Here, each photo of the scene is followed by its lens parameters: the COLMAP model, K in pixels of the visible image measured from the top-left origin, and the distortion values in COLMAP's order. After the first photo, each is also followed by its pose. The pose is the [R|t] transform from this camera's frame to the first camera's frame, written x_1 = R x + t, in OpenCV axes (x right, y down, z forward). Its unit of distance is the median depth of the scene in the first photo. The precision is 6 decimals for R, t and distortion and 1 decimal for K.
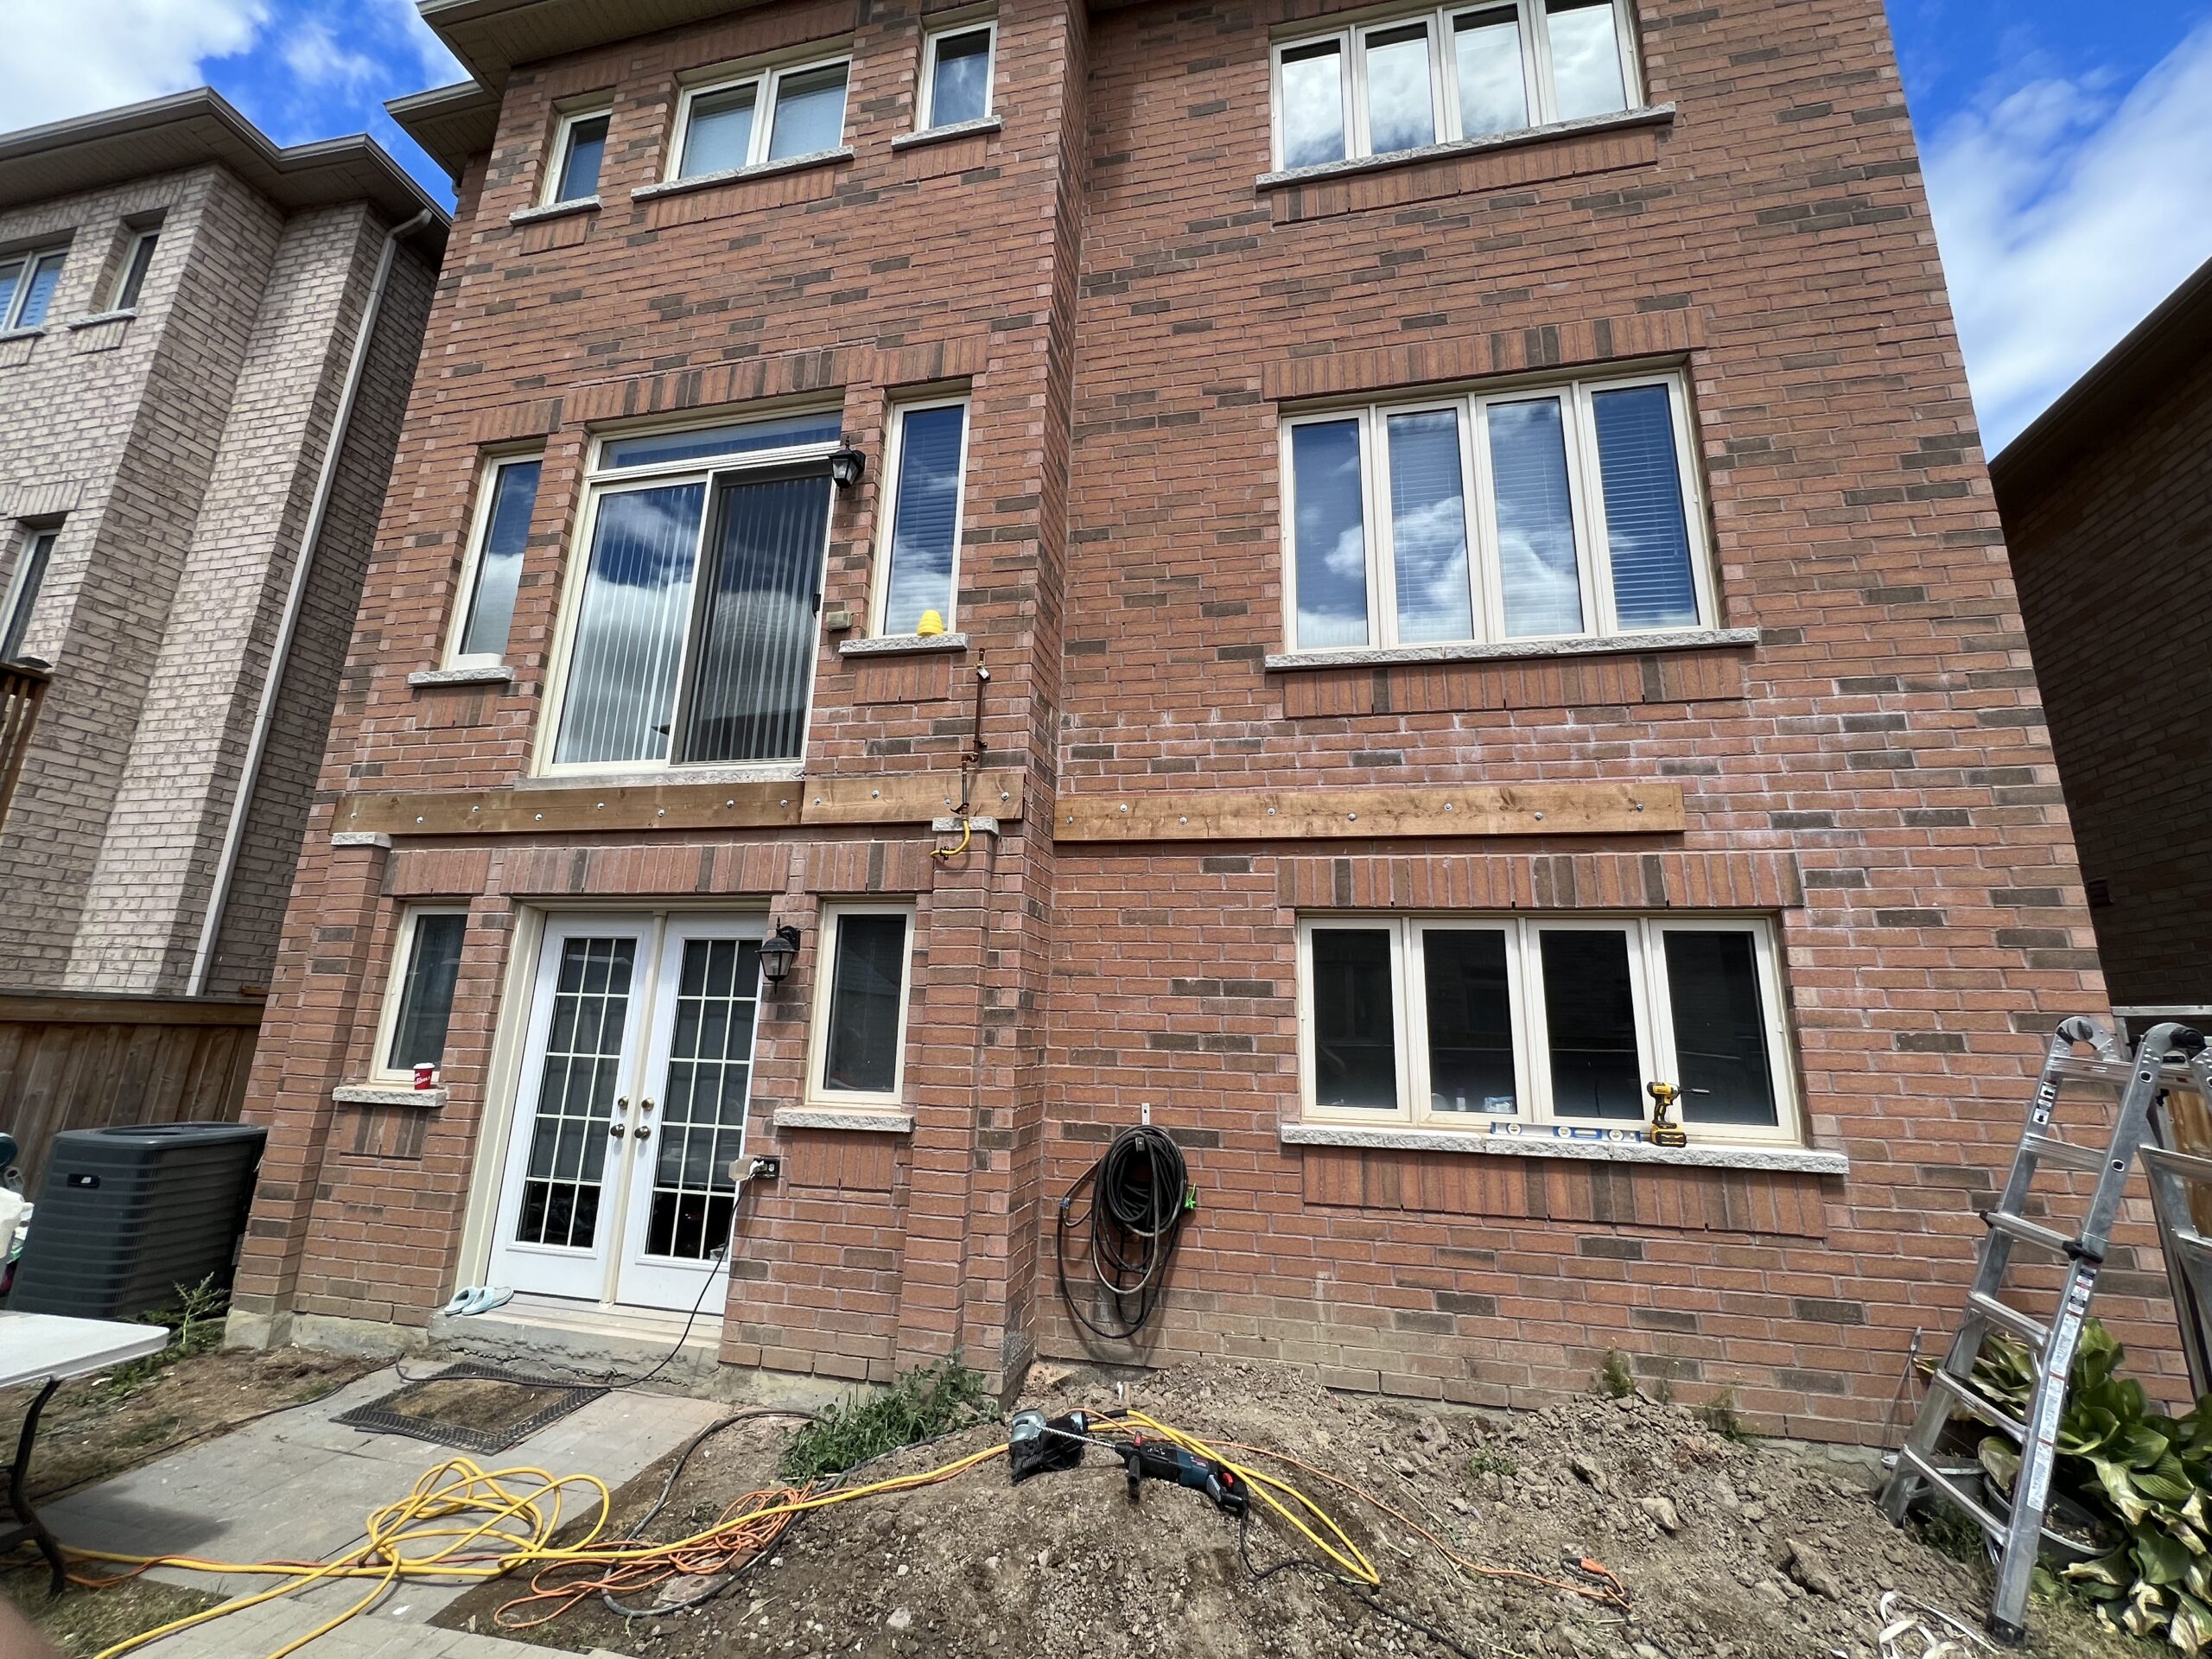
lens RADIAL K [[884.4, 0, 1099.1], [0, 884.4, 830.7], [0, 0, 1]] dist [0.005082, 0.000028]
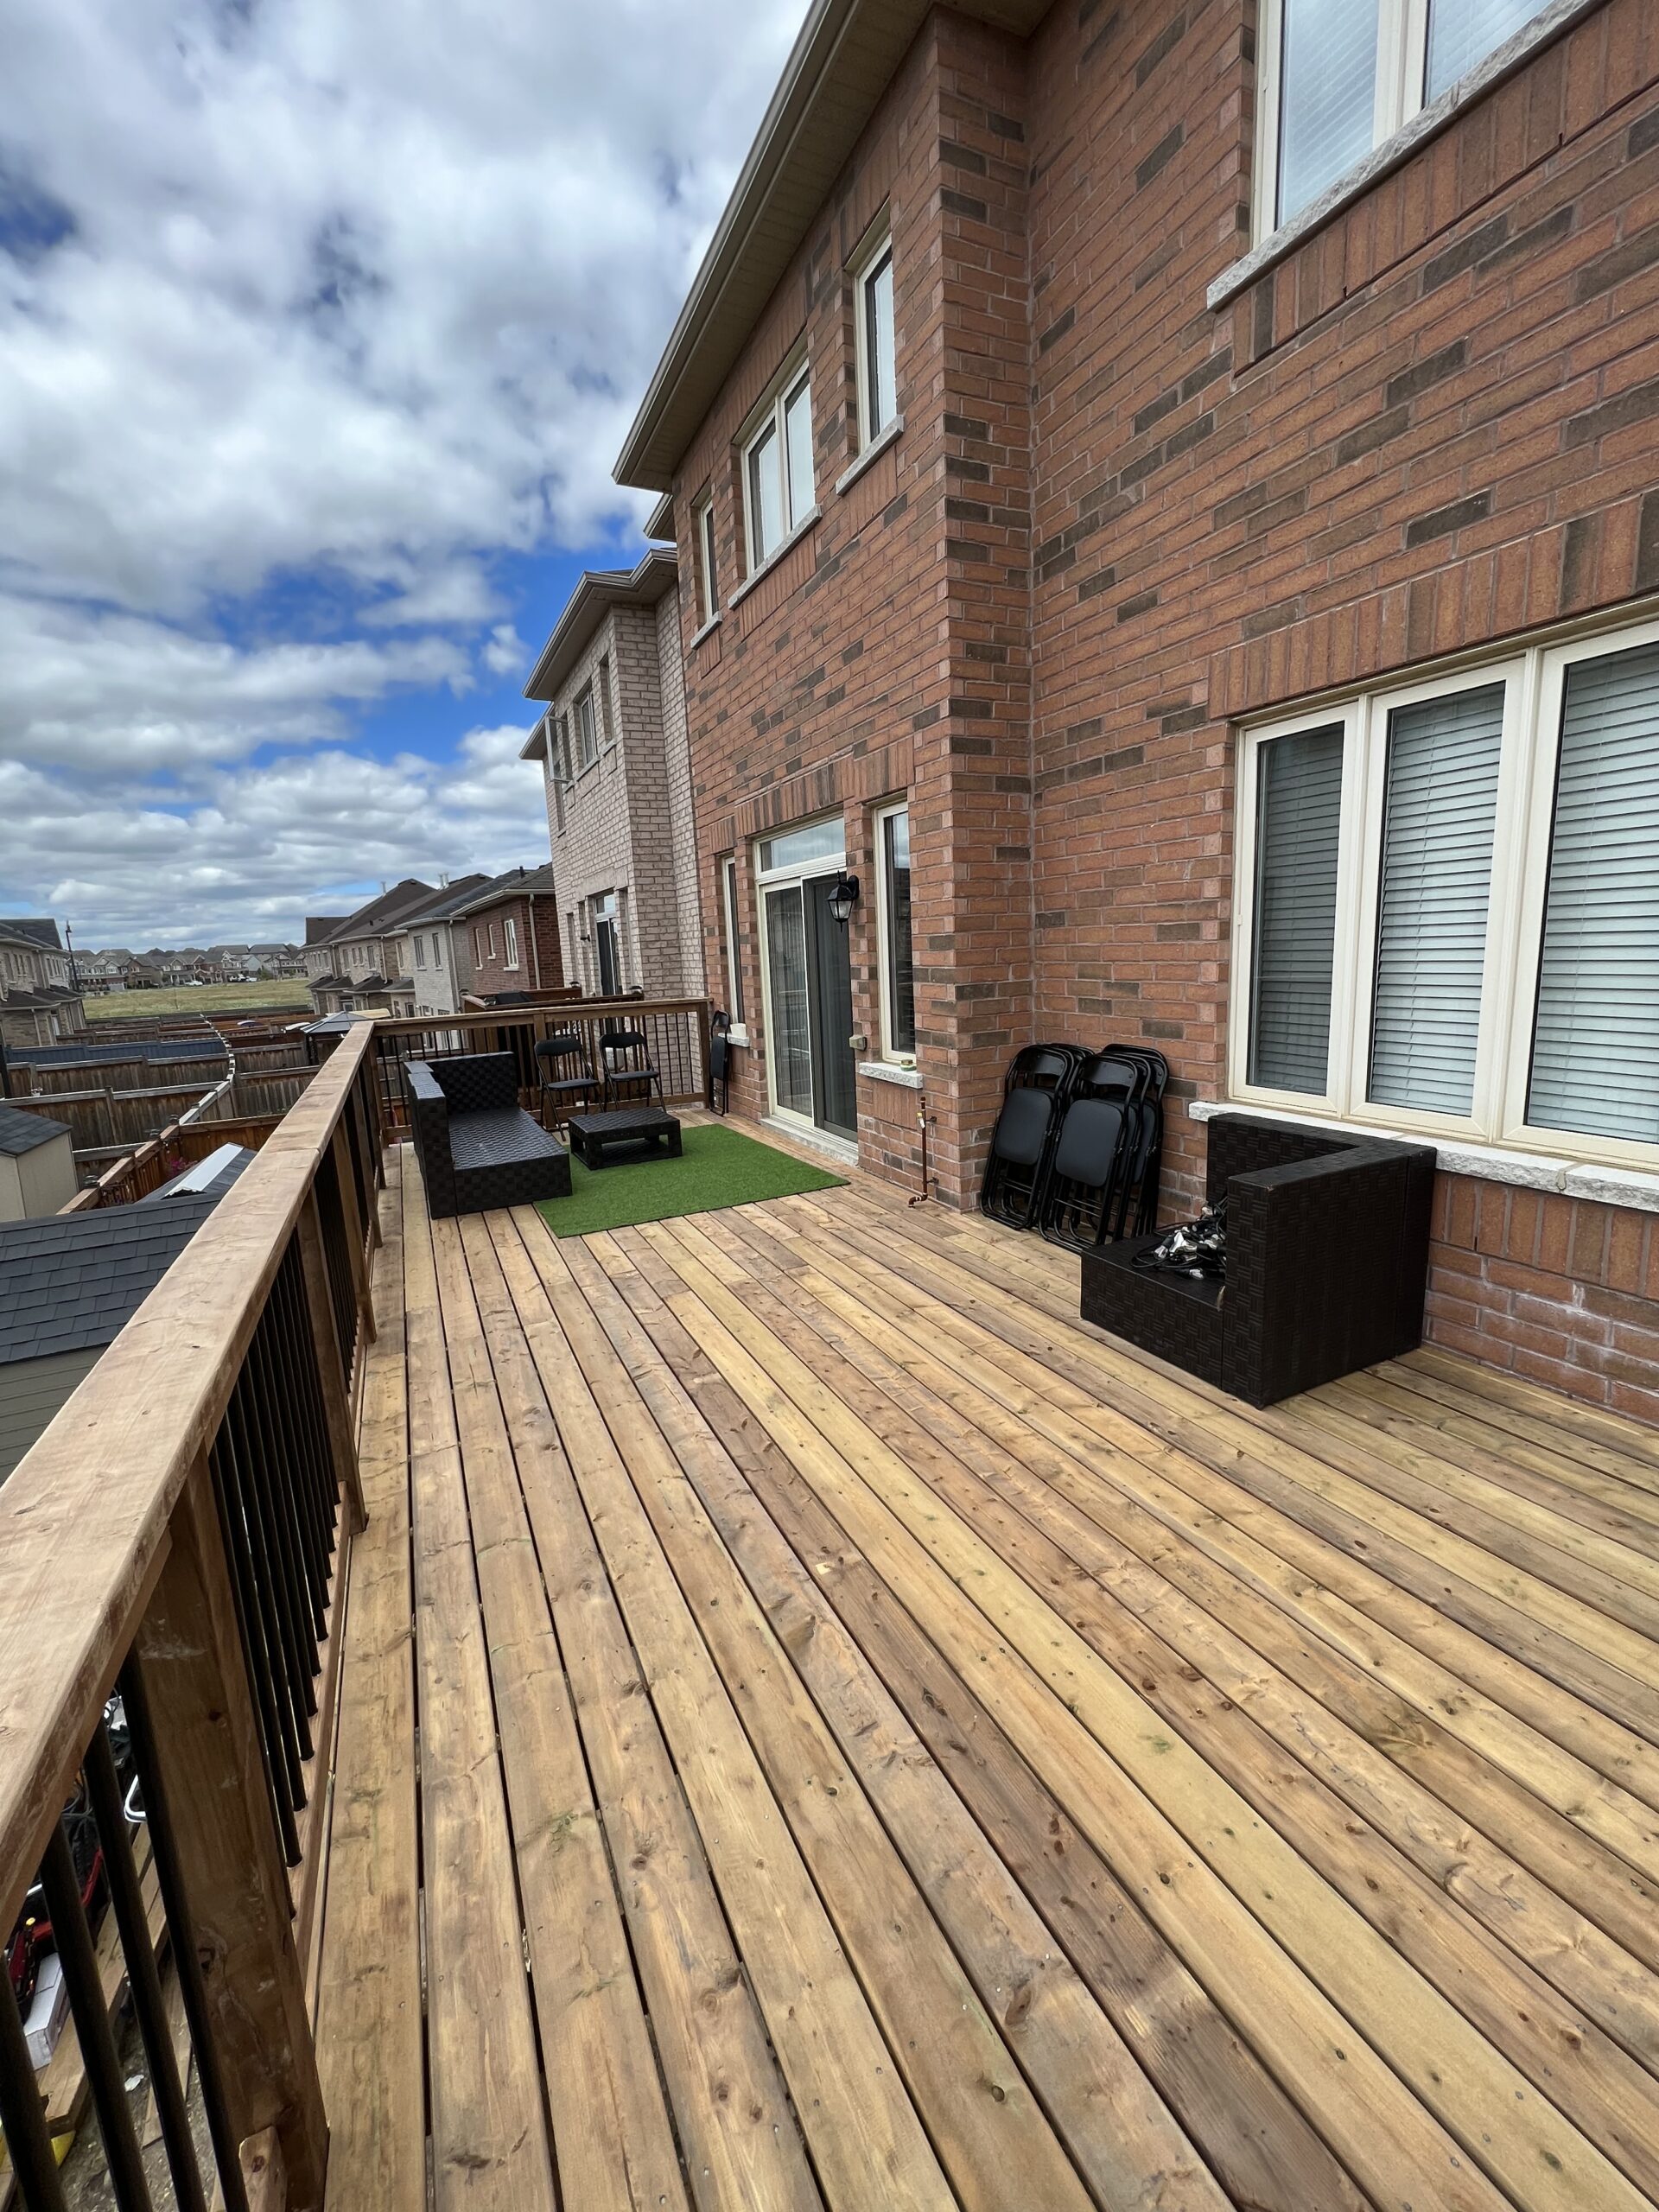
lens RADIAL K [[884.4, 0, 829.4], [0, 884.4, 1116.3], [0, 0, 1]] dist [0.005082, 0.000028]
pose [[0.614666, 0.091942, -0.783411, 0.584455], [0.238614, 0.924977, 0.295773, -0.473879], [0.751831, -0.368734, 0.546613, 0.261296]]
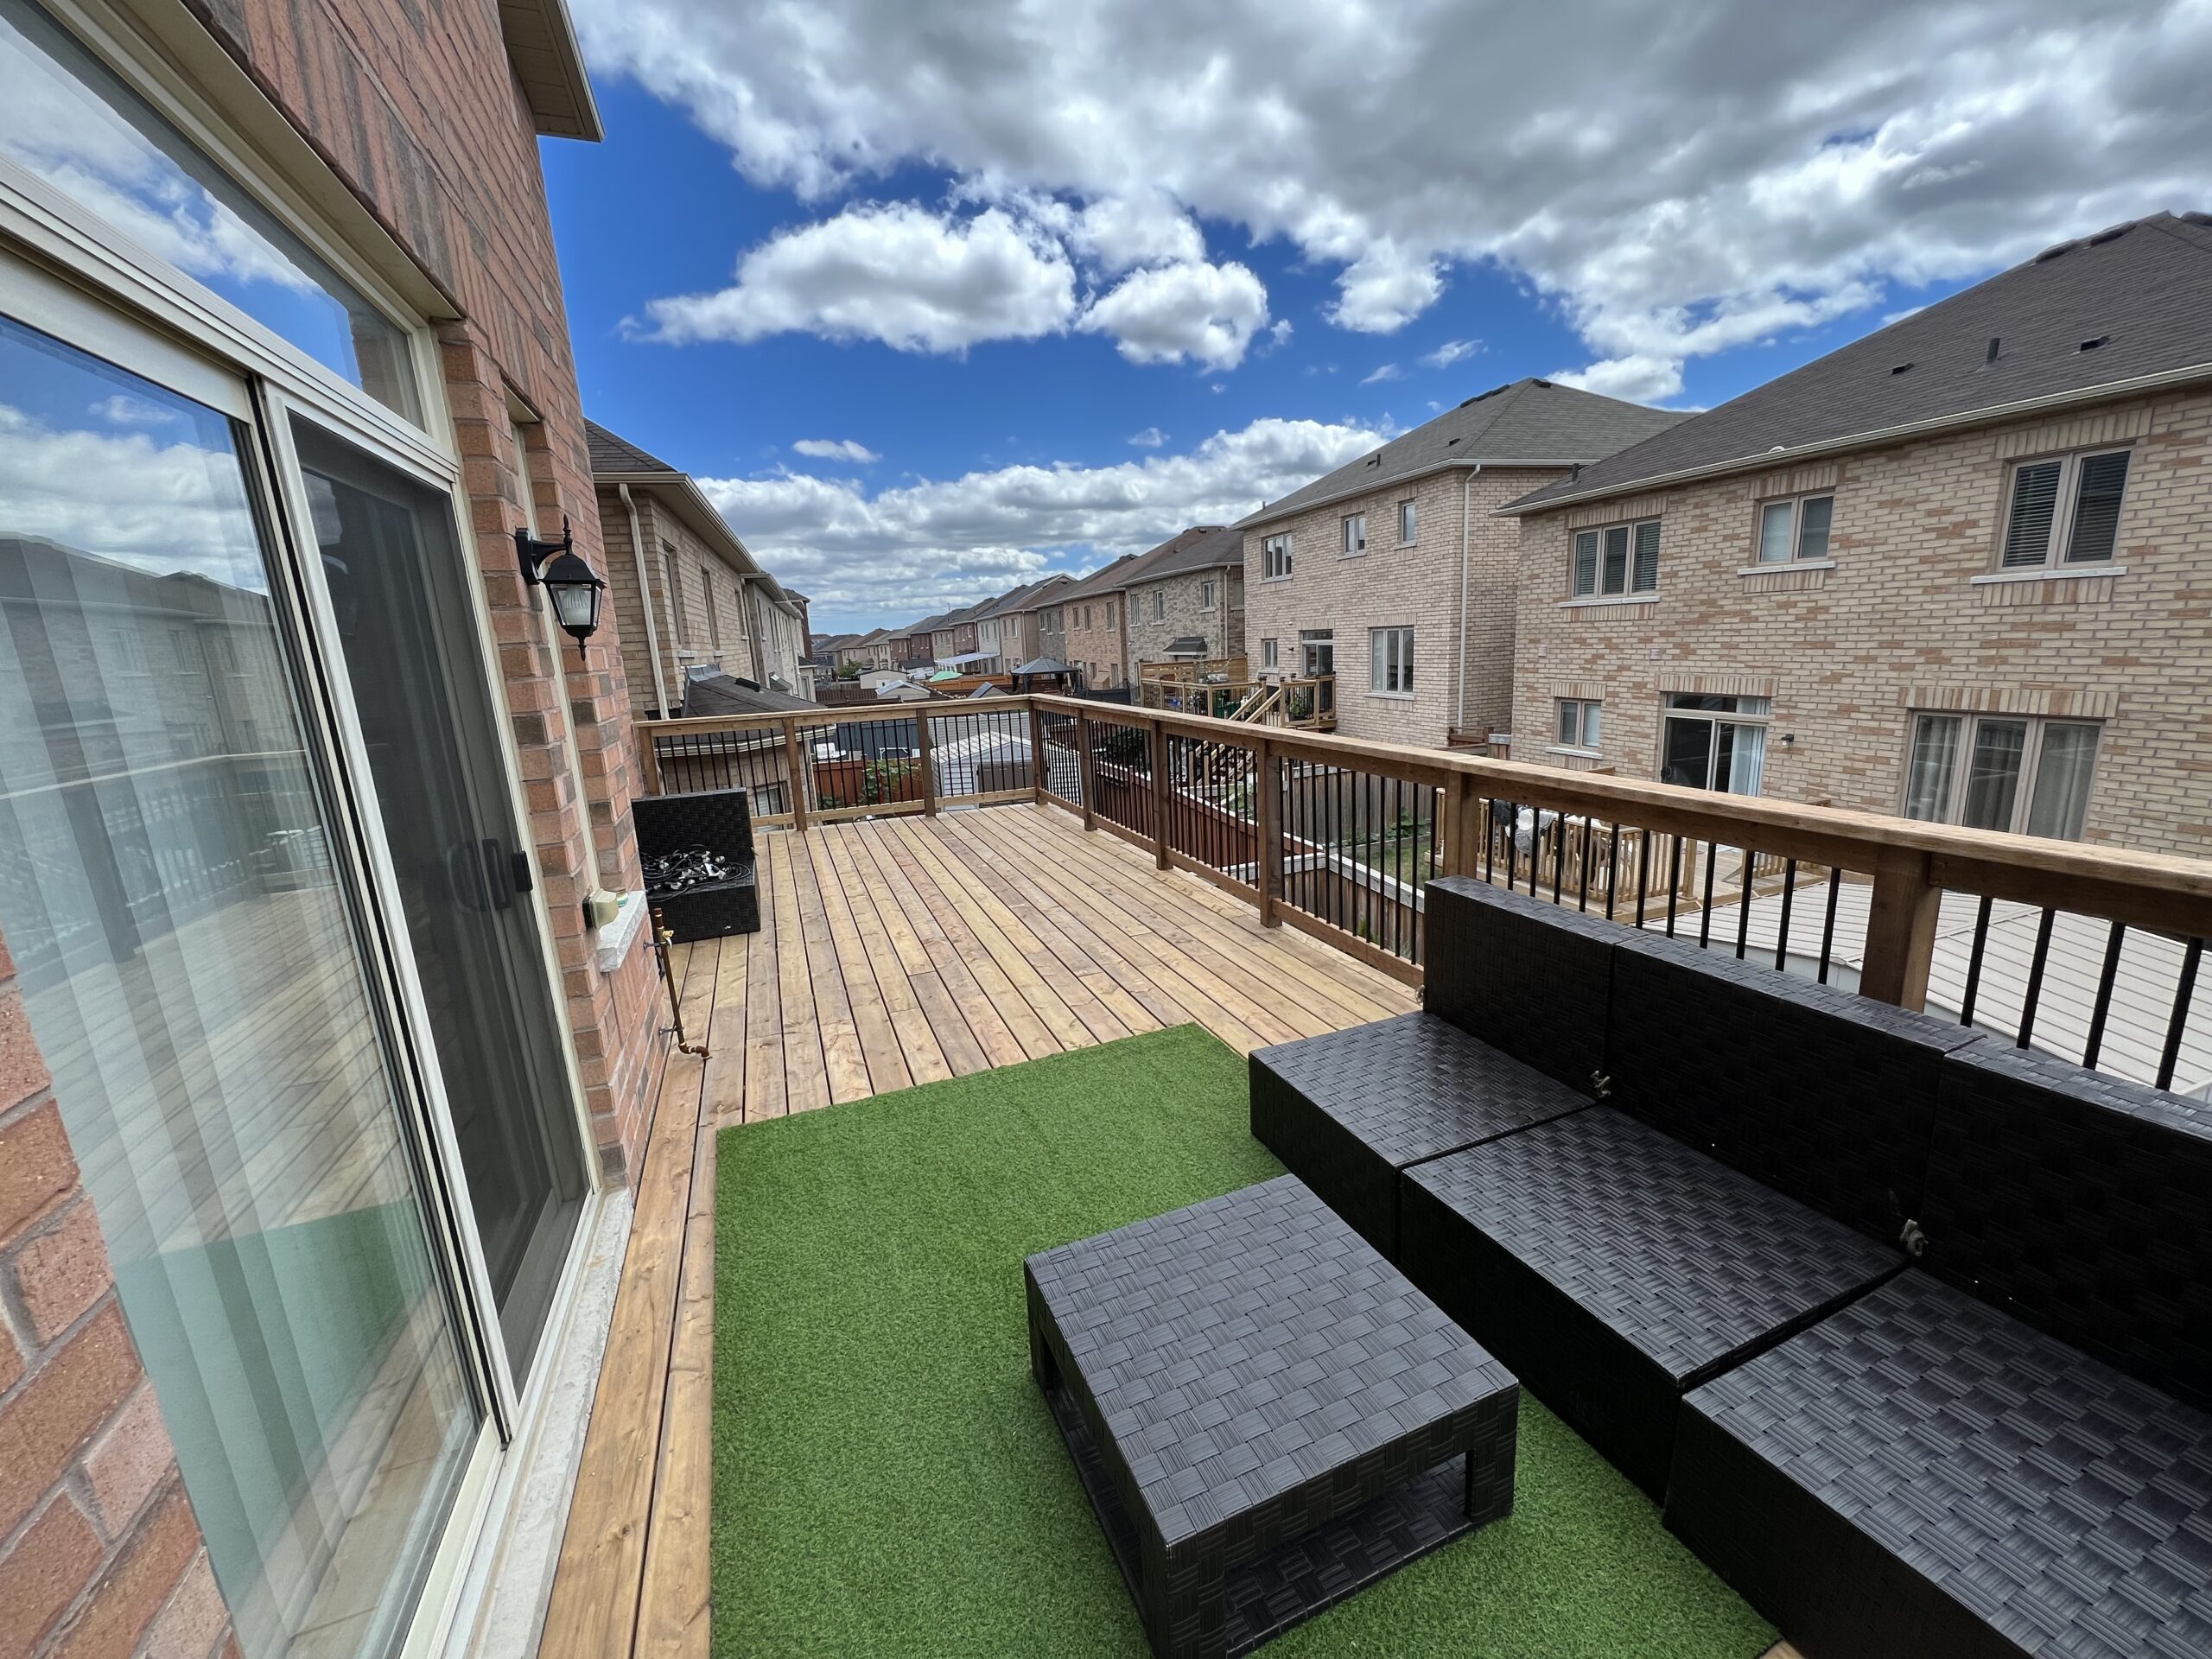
lens RADIAL K [[878.0, 0, 1115.0], [0, 878.0, 822.7], [0, 0, 1]] dist [0.004697, 0.000188]
pose [[-0.564723, -0.177964, 0.805864, -0.811382], [-0.152172, 0.982184, 0.110264, -0.370853], [-0.811130, -0.060362, -0.581743, 0.978399]]
